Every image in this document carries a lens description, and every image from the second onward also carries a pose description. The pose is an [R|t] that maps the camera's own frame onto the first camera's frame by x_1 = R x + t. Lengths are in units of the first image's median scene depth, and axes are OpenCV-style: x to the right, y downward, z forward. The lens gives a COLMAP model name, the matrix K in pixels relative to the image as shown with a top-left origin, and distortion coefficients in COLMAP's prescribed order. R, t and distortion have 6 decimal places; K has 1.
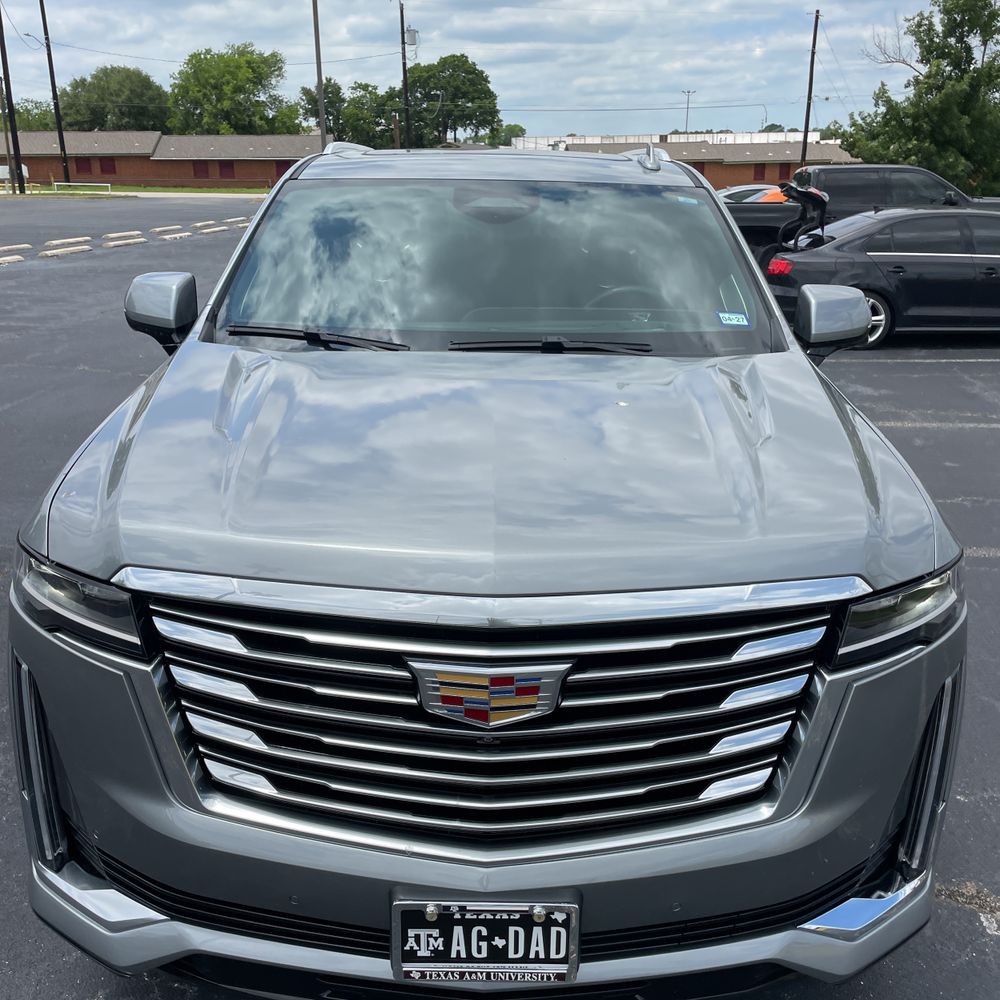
lens RADIAL K [[1022.2, 0, 495.9], [0, 1022.2, 493.9], [0, 0, 1]] dist [0.033496, 0.000000]
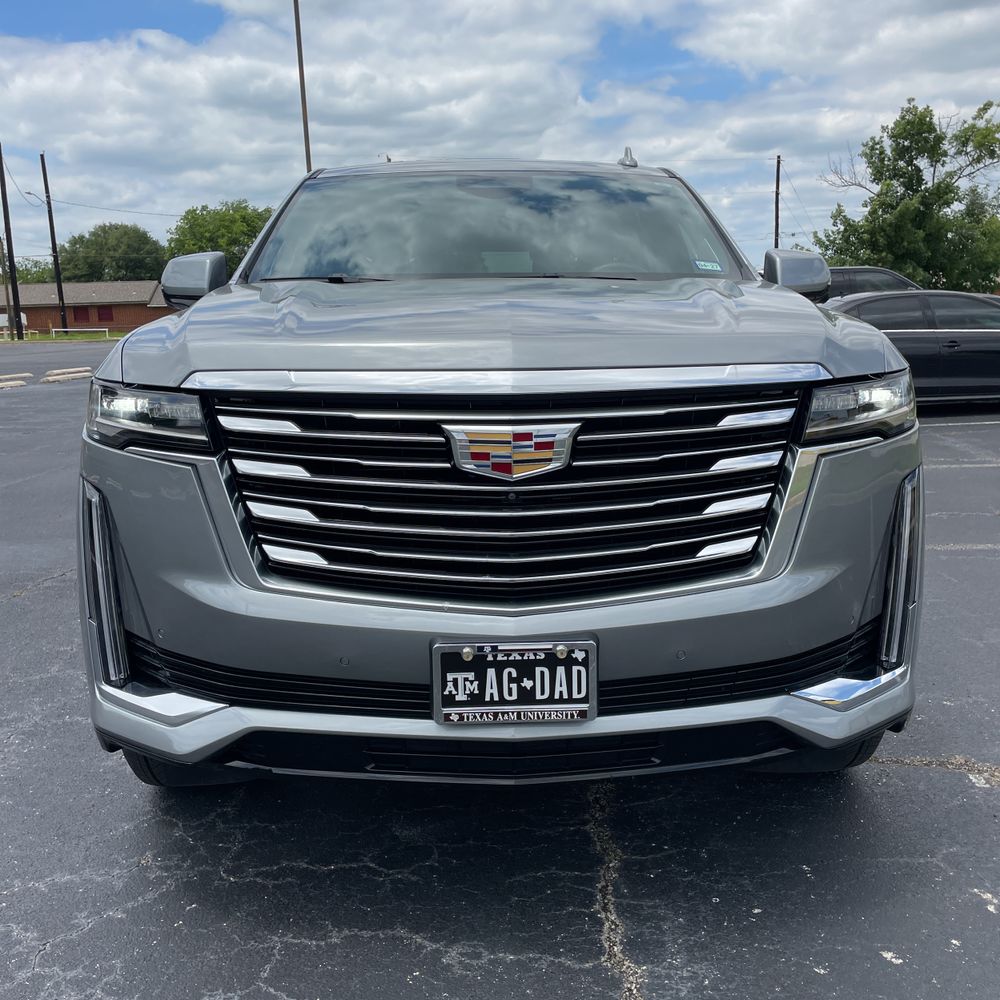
lens RADIAL K [[1022.2, 0, 515.6], [0, 1022.2, 496.9], [0, 0, 1]] dist [0.033496, 0.000000]
pose [[0.999064, -0.033804, 0.026983, -0.018319], [0.036987, 0.991107, -0.127826, 0.205987], [-0.022422, 0.128705, 0.991429, -0.080326]]
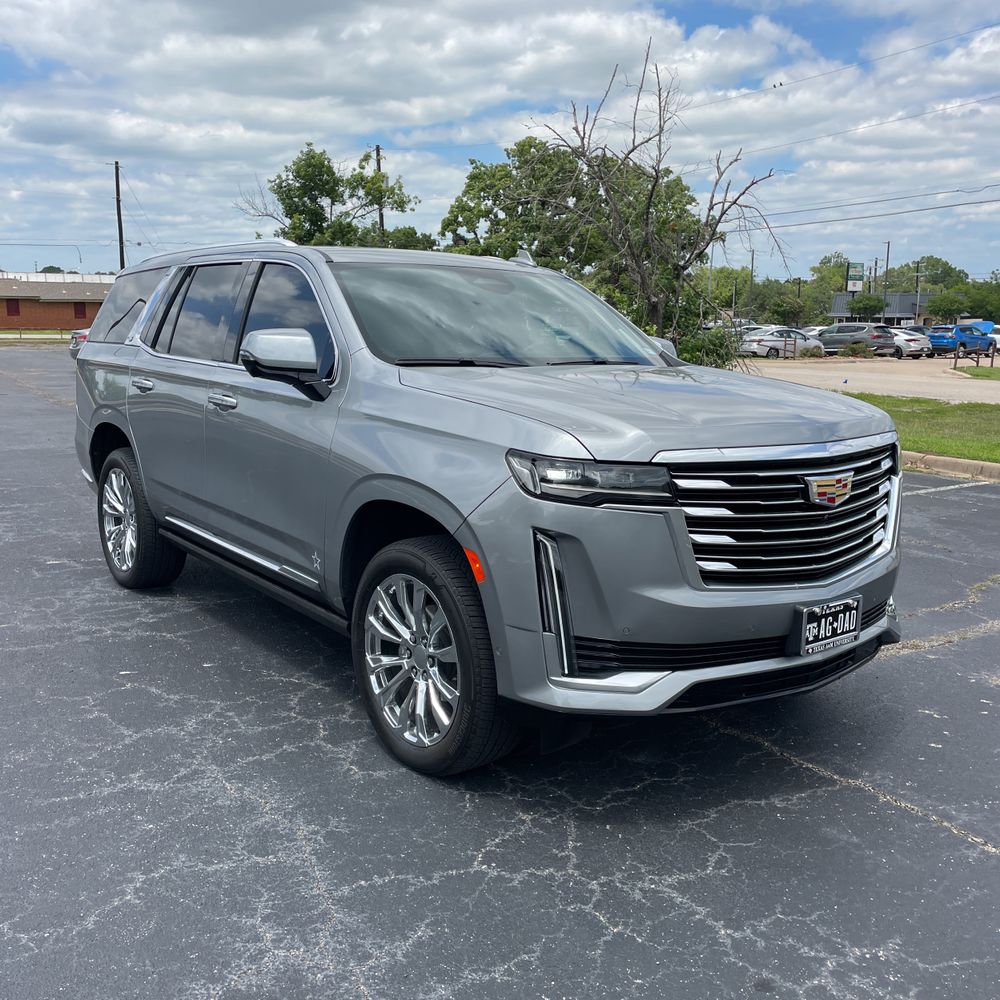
lens RADIAL K [[1022.2, 0, 508.4], [0, 1022.2, 492.2], [0, 0, 1]] dist [0.033496, 0.000000]
pose [[0.790966, -0.098203, 0.603928, -0.896959], [0.176827, 0.981607, -0.071975, 0.120587], [-0.585752, 0.163721, 0.793782, -0.121062]]
